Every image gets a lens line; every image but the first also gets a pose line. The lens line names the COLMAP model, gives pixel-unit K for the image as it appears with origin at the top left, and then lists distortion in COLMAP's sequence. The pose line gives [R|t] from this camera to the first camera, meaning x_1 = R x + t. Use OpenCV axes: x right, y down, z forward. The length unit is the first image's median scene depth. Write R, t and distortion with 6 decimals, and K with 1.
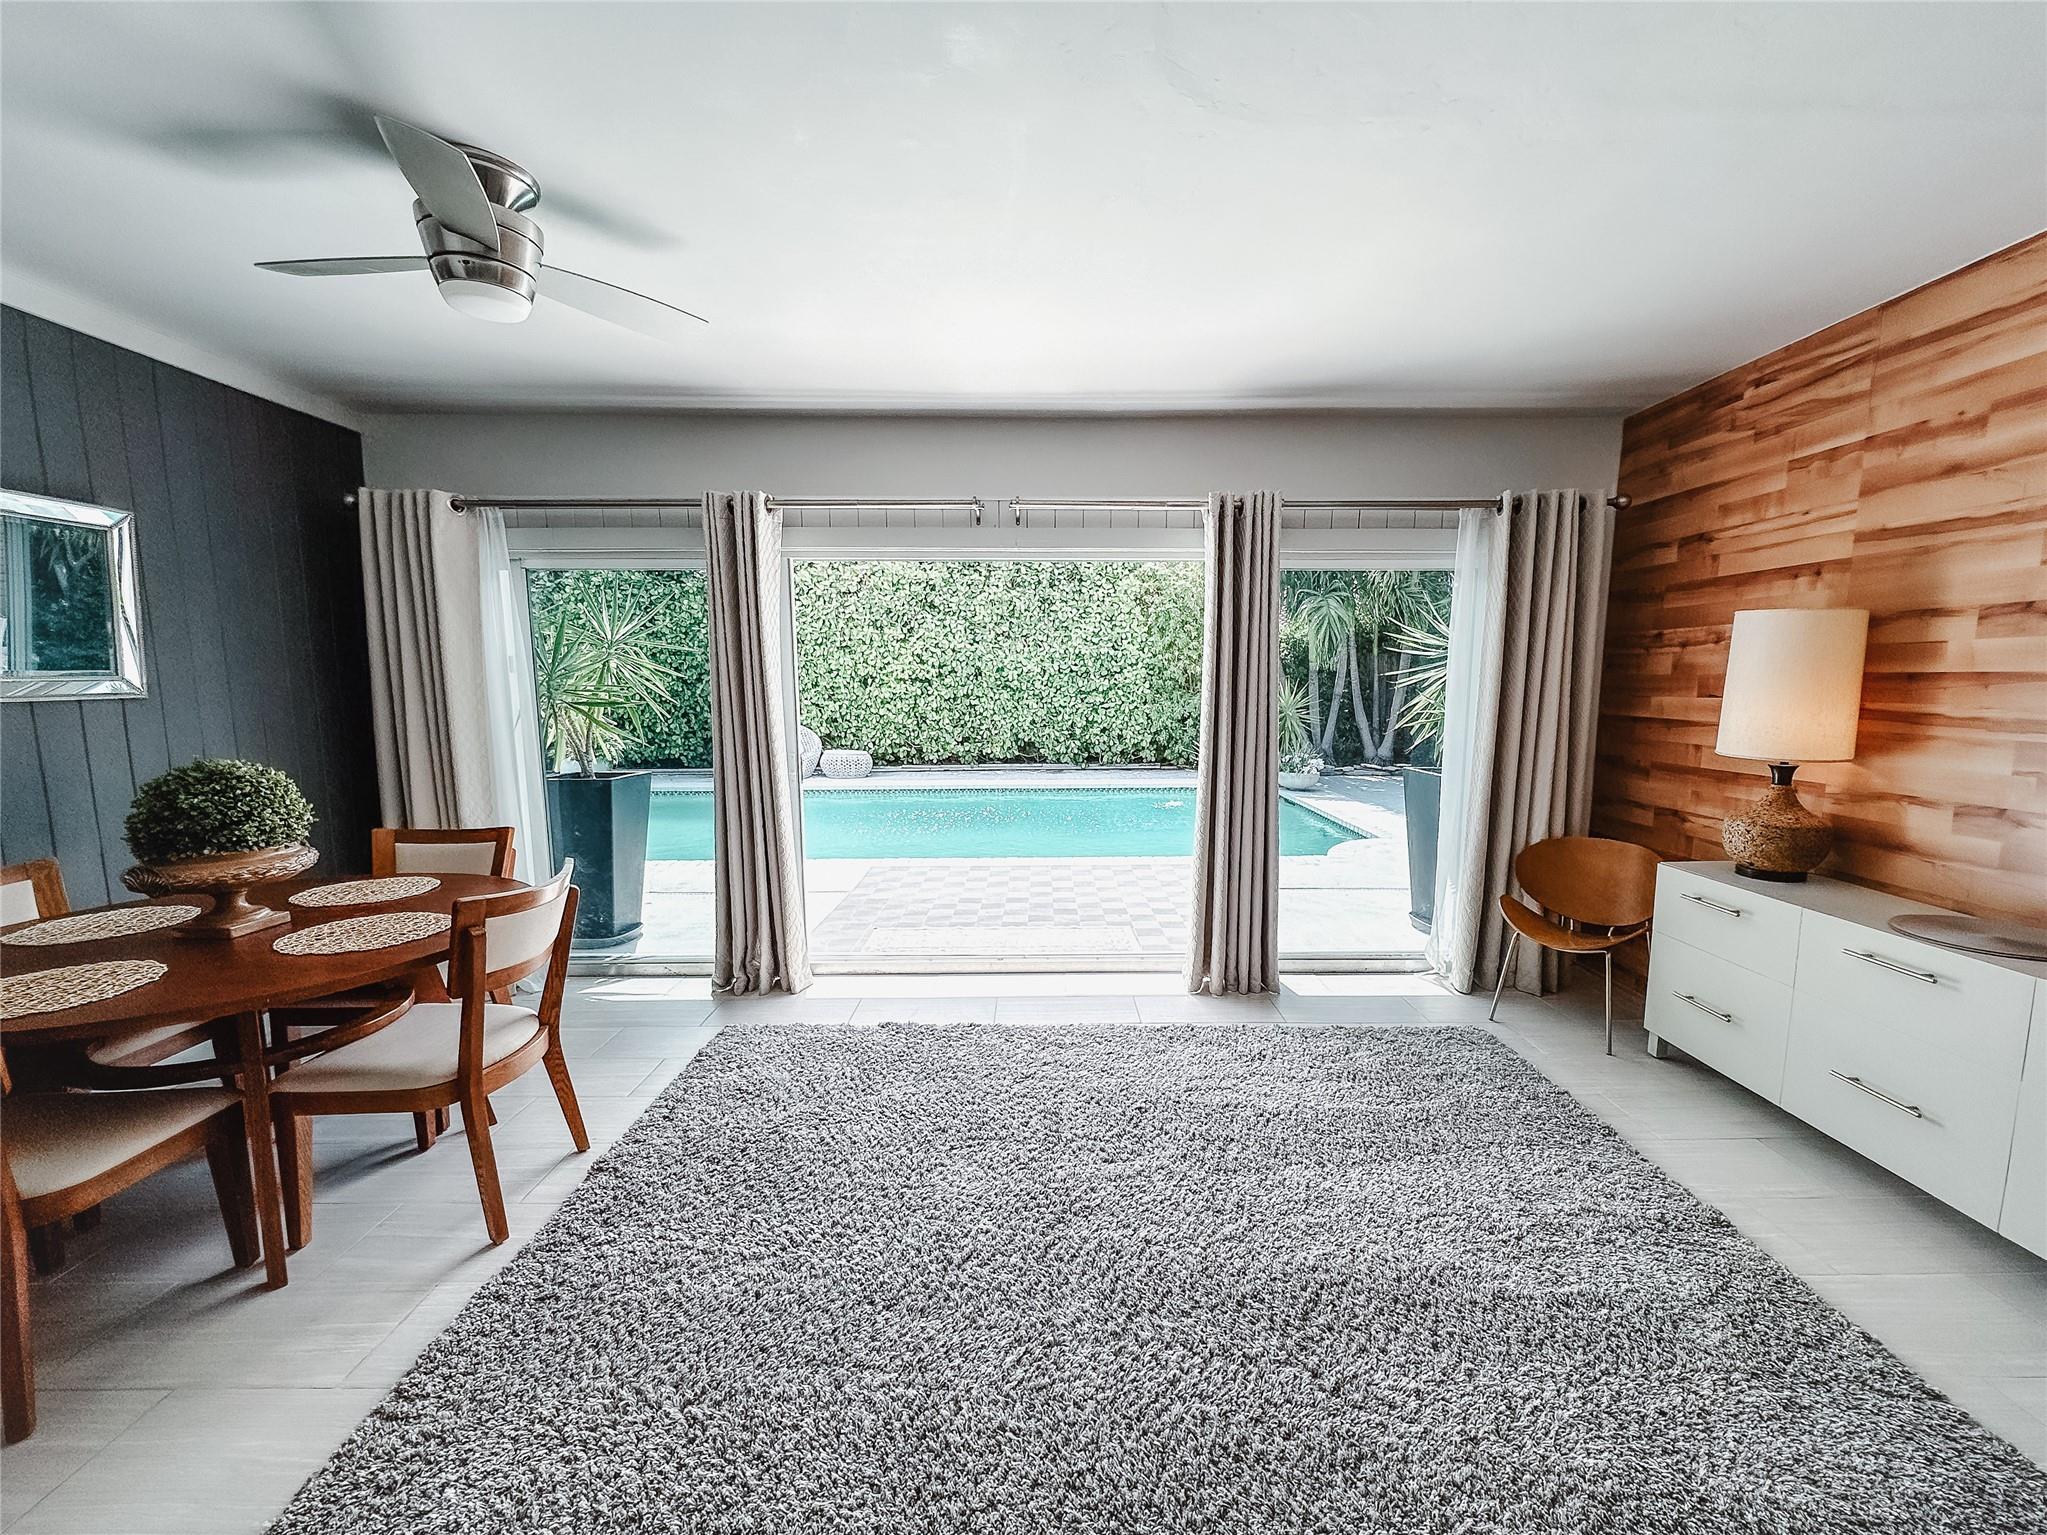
lens RADIAL K [[817.4, 0, 1061.2], [0, 817.4, 789.6], [0, 0, 1]] dist [-0.006153, 0.000750]
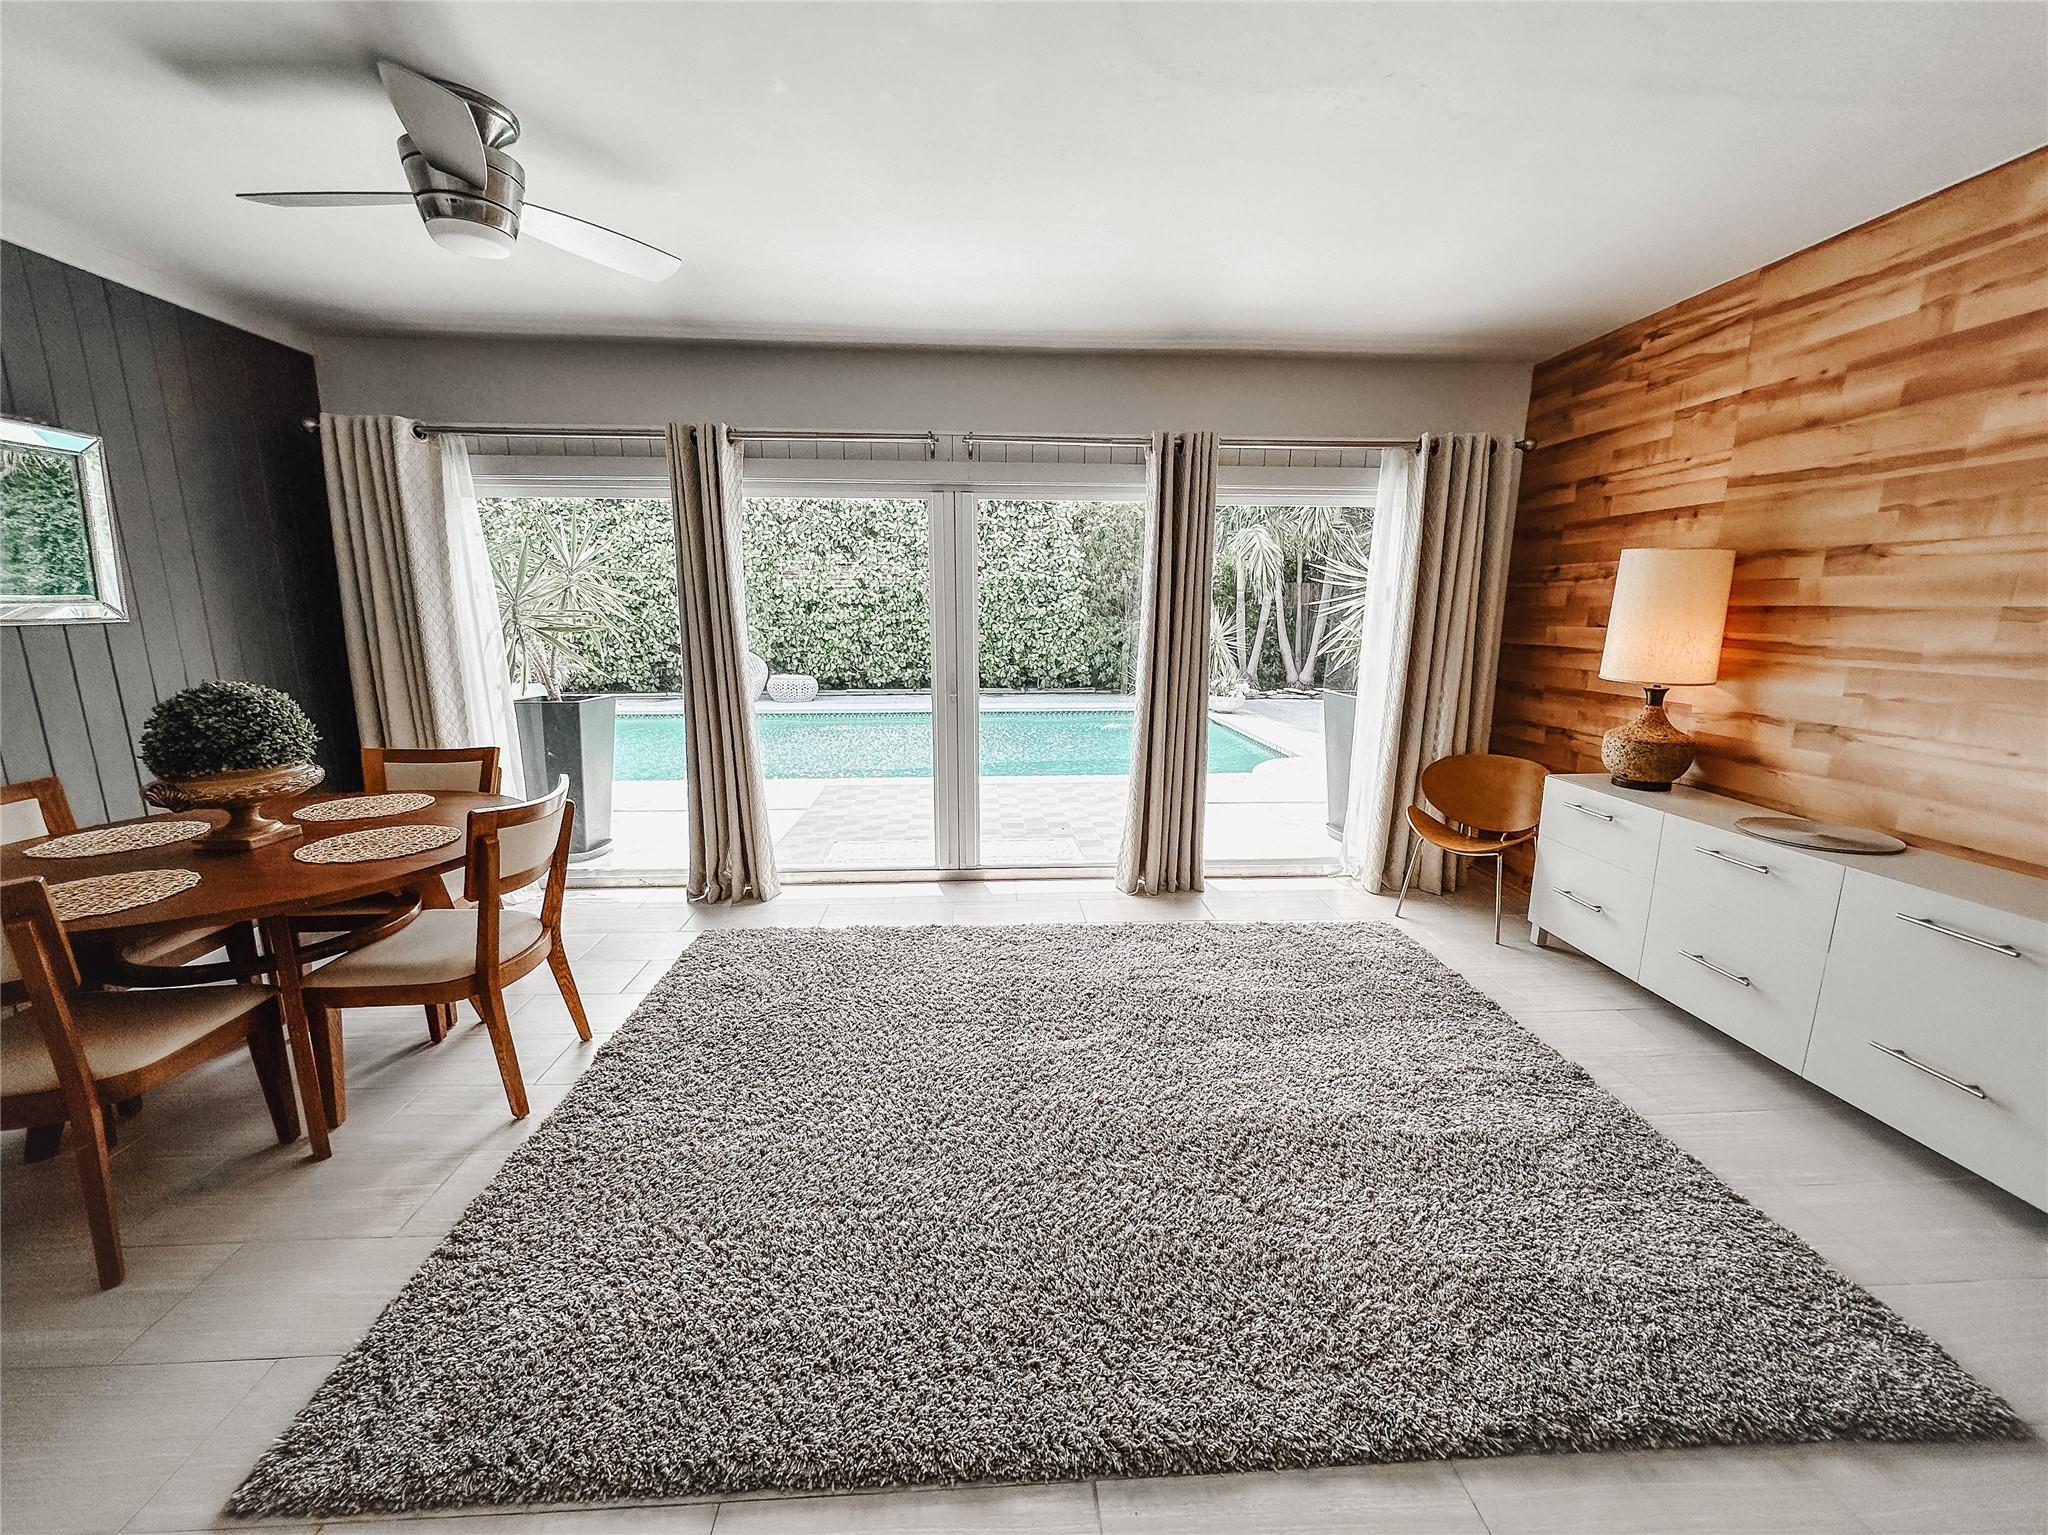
lens RADIAL K [[817.8, 0, 1021.3], [0, 817.8, 770.8], [0, 0, 1]] dist [-0.006153, 0.000750]
pose [[0.998850, -0.004563, 0.047728, -0.052027], [0.001343, 0.997733, 0.067282, 0.007919], [-0.047927, -0.067140, 0.996592, -0.102121]]
